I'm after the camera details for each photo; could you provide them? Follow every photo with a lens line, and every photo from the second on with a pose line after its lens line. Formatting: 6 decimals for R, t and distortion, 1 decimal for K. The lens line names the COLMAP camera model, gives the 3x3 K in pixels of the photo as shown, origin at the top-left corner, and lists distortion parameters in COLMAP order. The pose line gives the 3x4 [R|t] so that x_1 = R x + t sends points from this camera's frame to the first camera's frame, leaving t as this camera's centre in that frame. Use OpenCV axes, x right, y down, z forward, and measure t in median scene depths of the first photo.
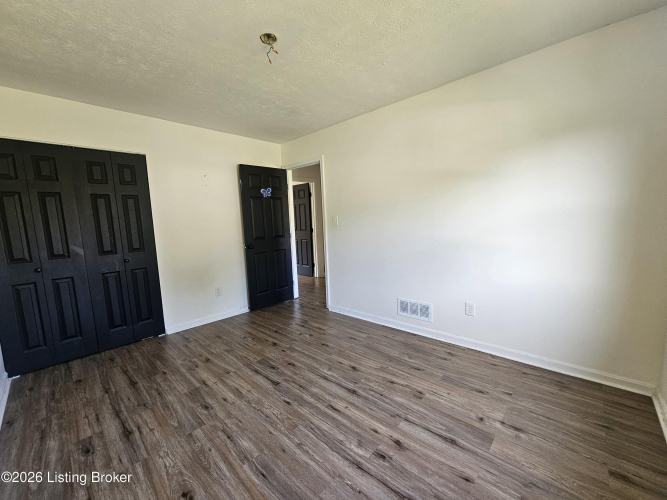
lens RADIAL K [[274.3, 0, 333.5], [0, 274.3, 250.0], [0, 0, 1]] dist [0.000745, 0.000365]
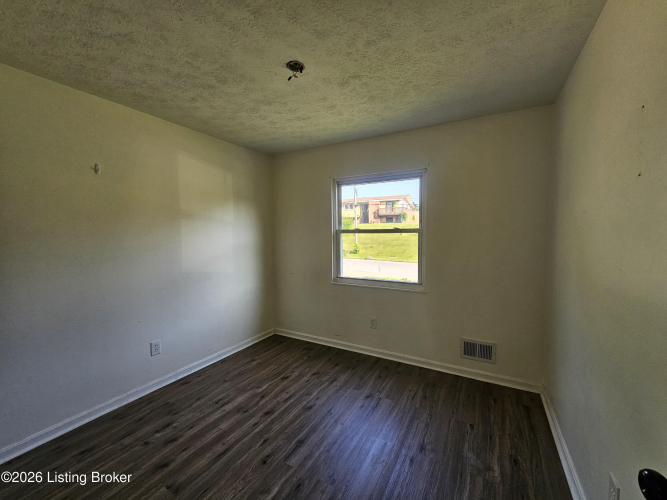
lens RADIAL K [[274.3, 0, 333.5], [0, 274.3, 250.0], [0, 0, 1]] dist [0.000745, 0.000365]
pose [[-0.240814, -0.019947, 0.970366, -1.117972], [0.118205, 0.991744, 0.049721, -0.109210], [-0.963346, 0.126676, -0.236467, 0.914582]]
